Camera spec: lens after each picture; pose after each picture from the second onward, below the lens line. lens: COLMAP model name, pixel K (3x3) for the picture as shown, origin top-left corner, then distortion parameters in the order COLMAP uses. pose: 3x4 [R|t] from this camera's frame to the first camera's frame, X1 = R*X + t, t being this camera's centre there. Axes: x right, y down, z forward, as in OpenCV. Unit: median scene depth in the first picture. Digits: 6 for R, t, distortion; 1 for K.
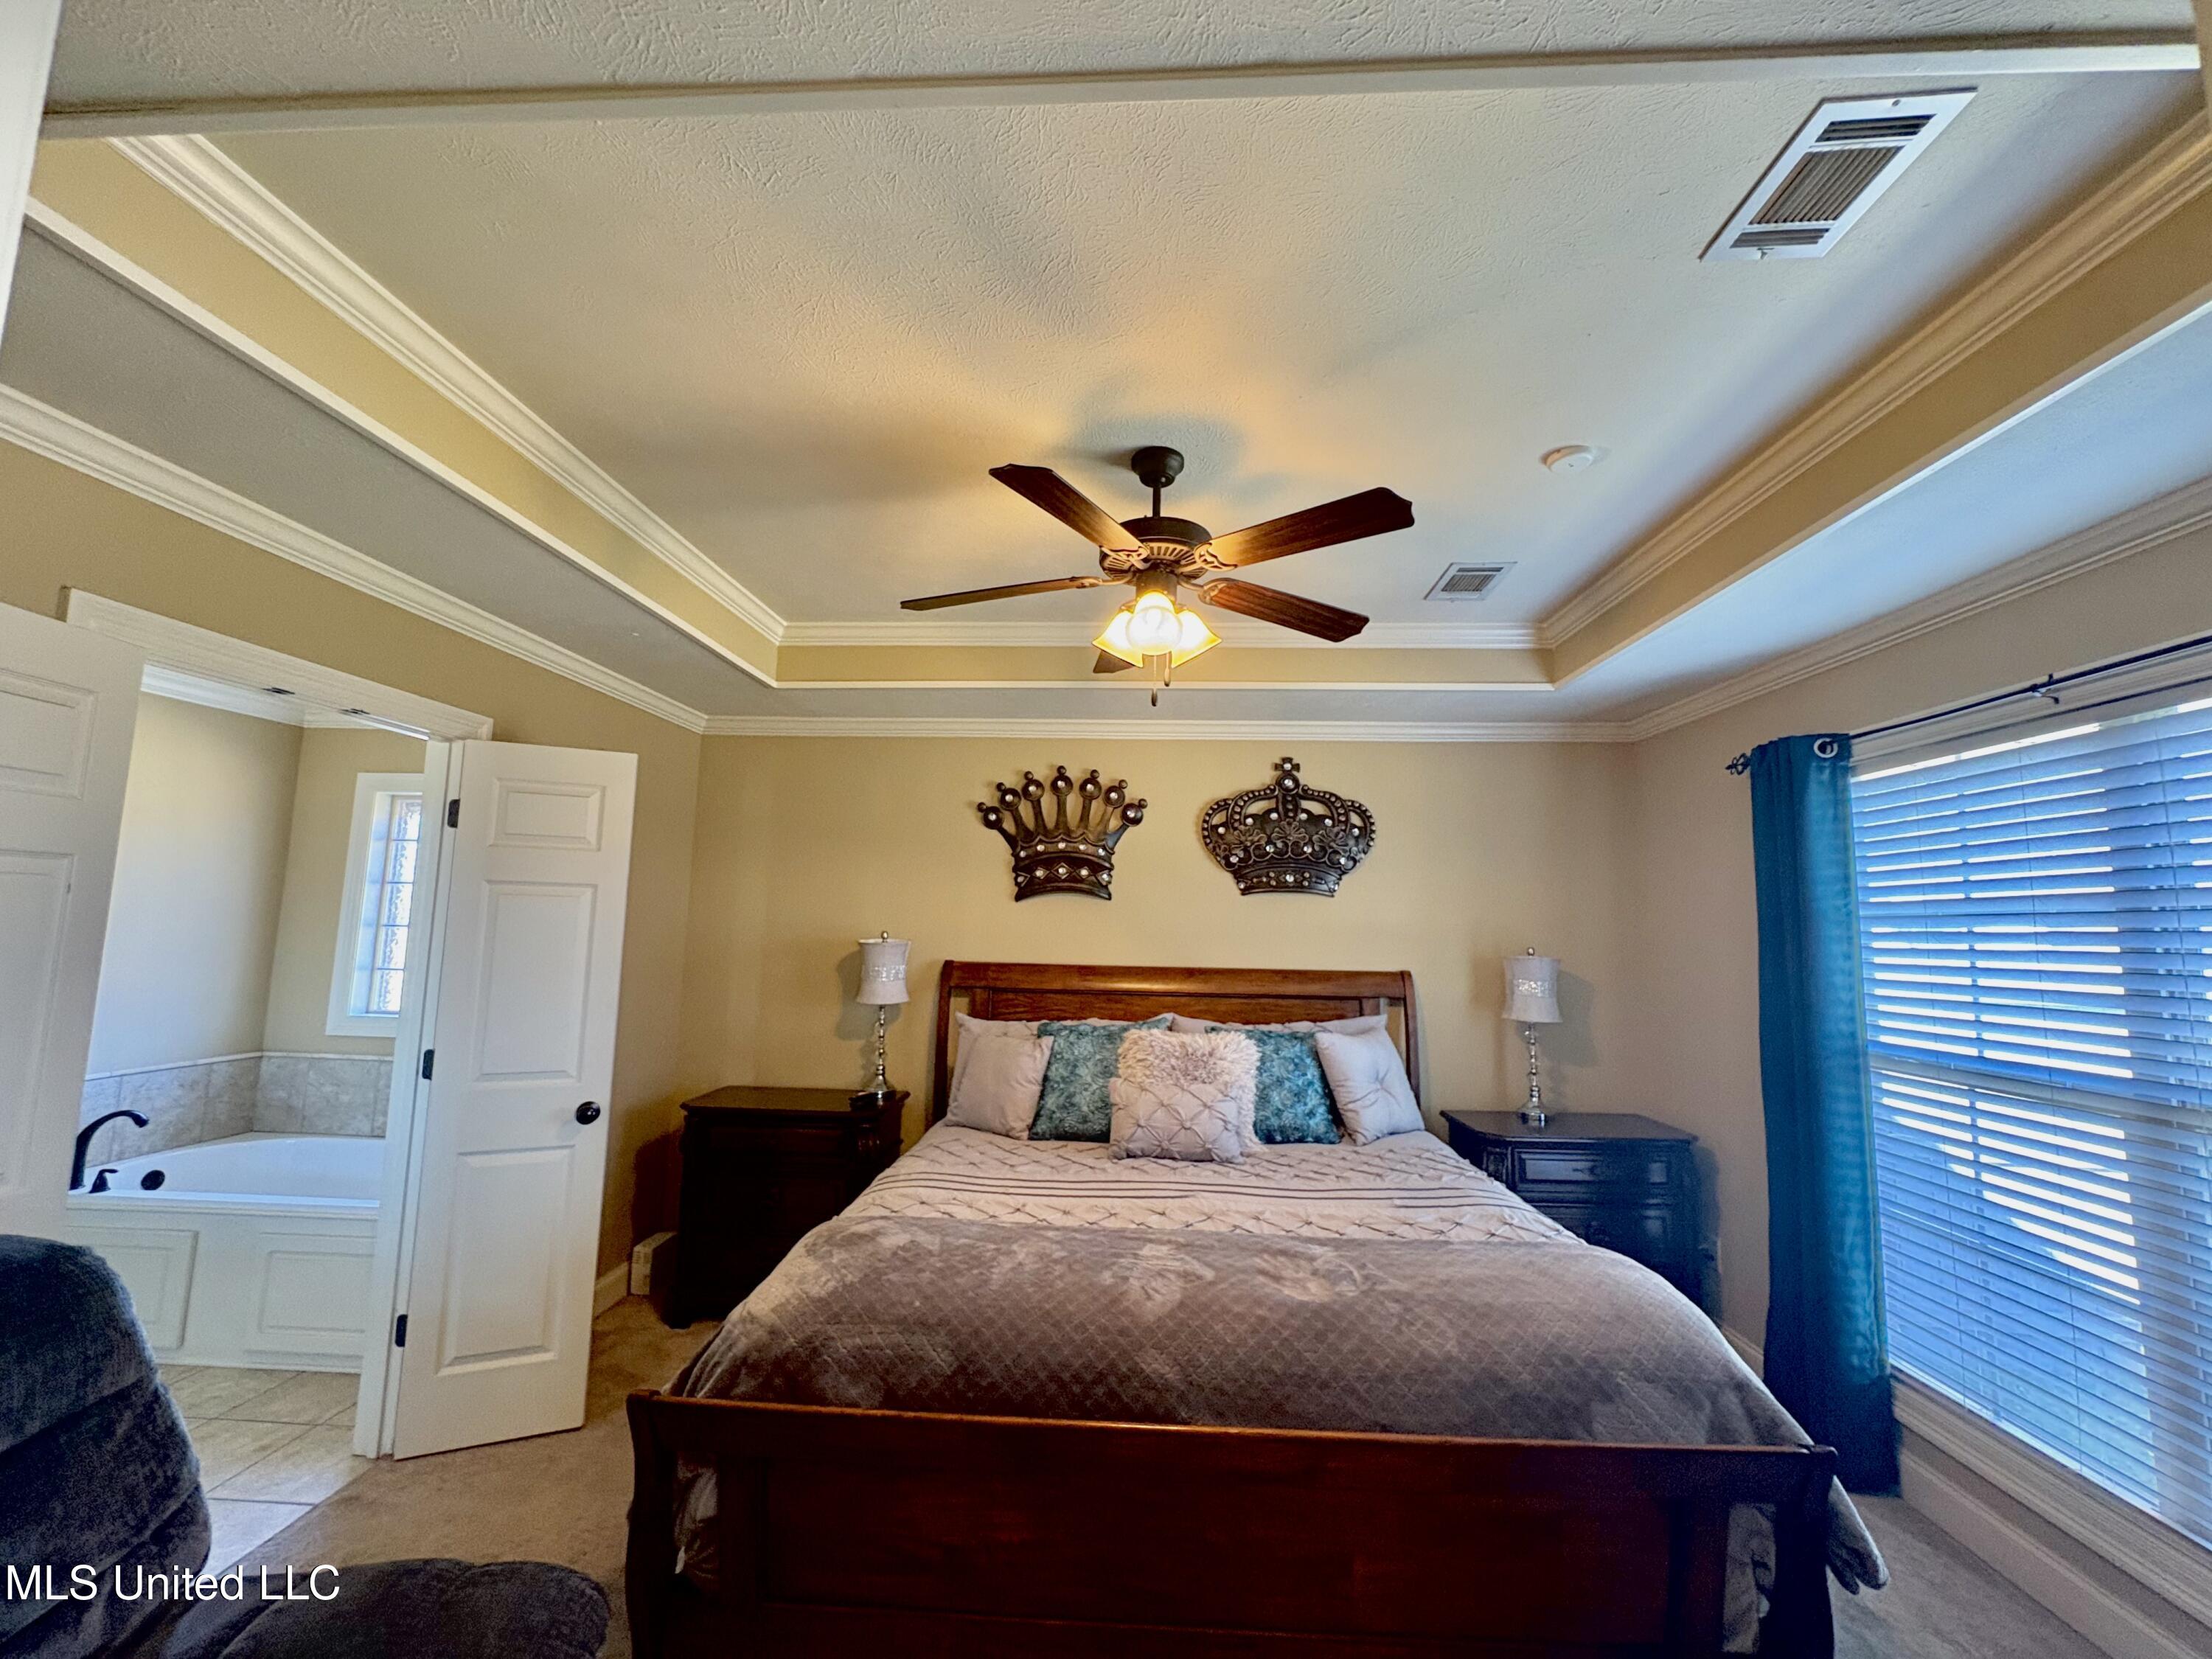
lens RADIAL K [[882.8, 0, 1103.0], [0, 882.8, 835.8], [0, 0, 1]] dist [-0.000753, 0.000714]
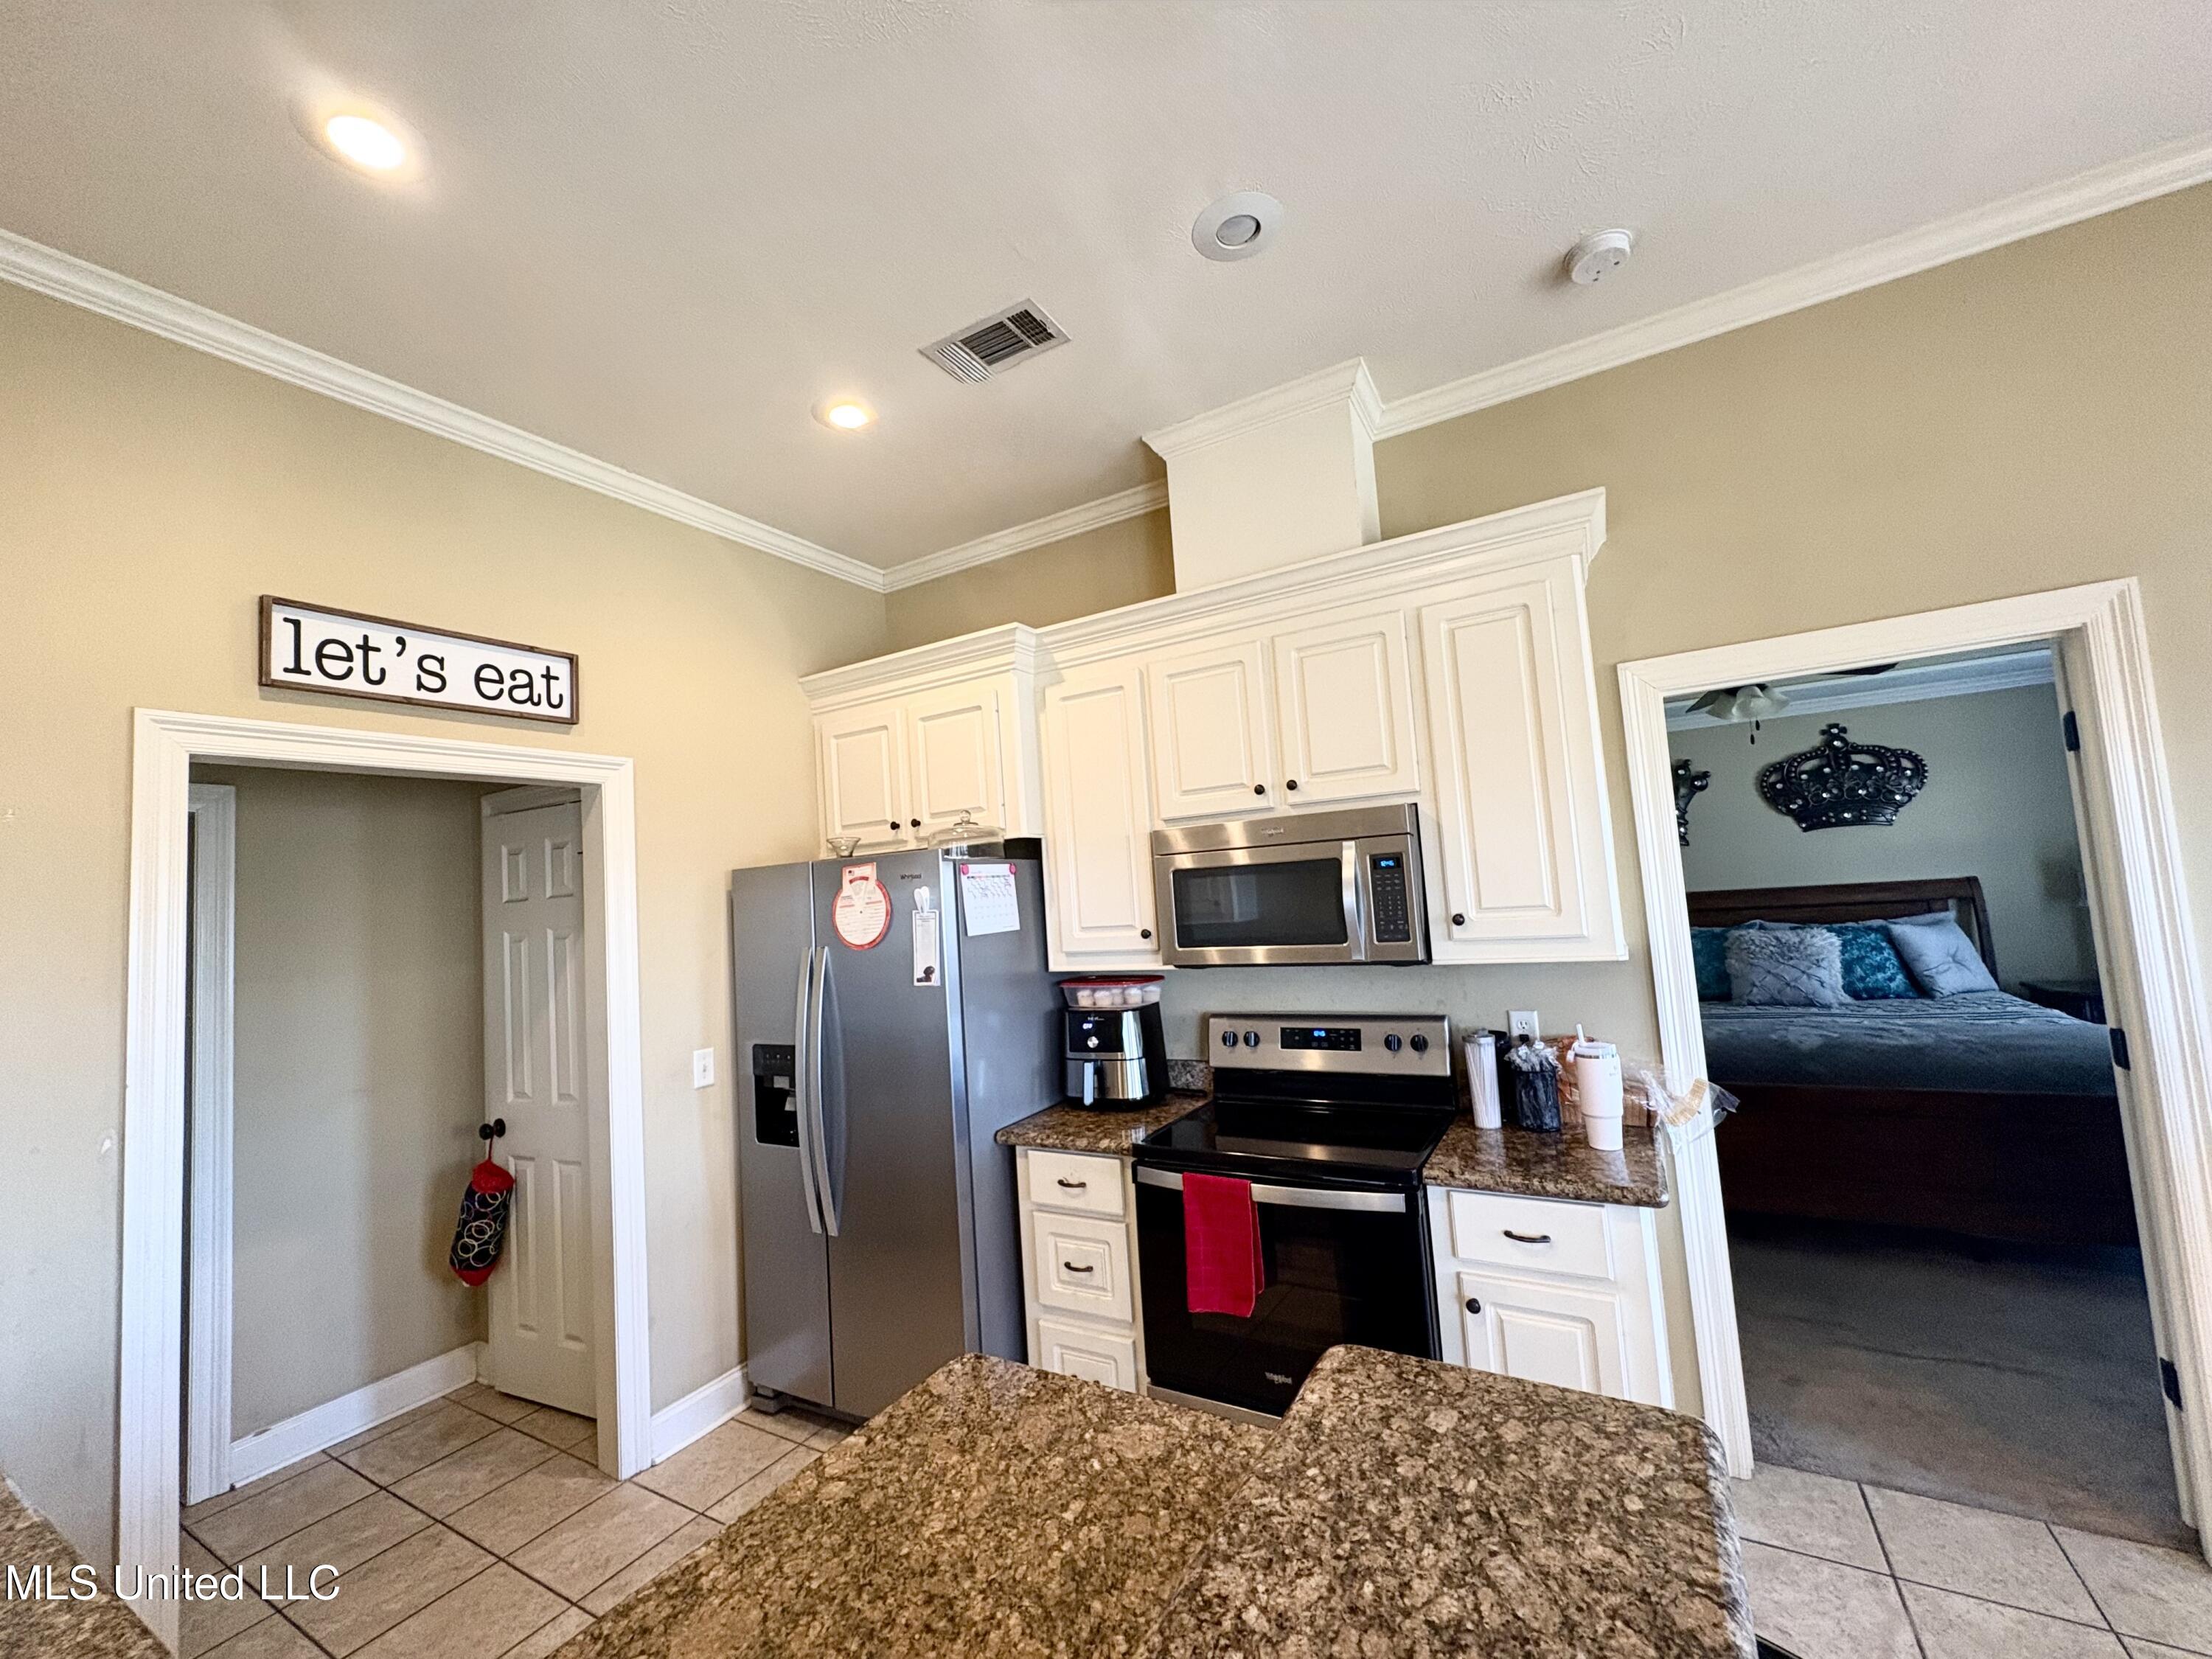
lens RADIAL K [[882.8, 0, 1100.6], [0, 882.8, 828.0], [0, 0, 1]] dist [-0.000753, 0.000714]
pose [[0.882411, -0.114508, -0.456333, -0.176768], [0.133921, 0.990938, 0.010305, -0.097713], [0.451017, -0.070206, 0.889750, -0.690518]]
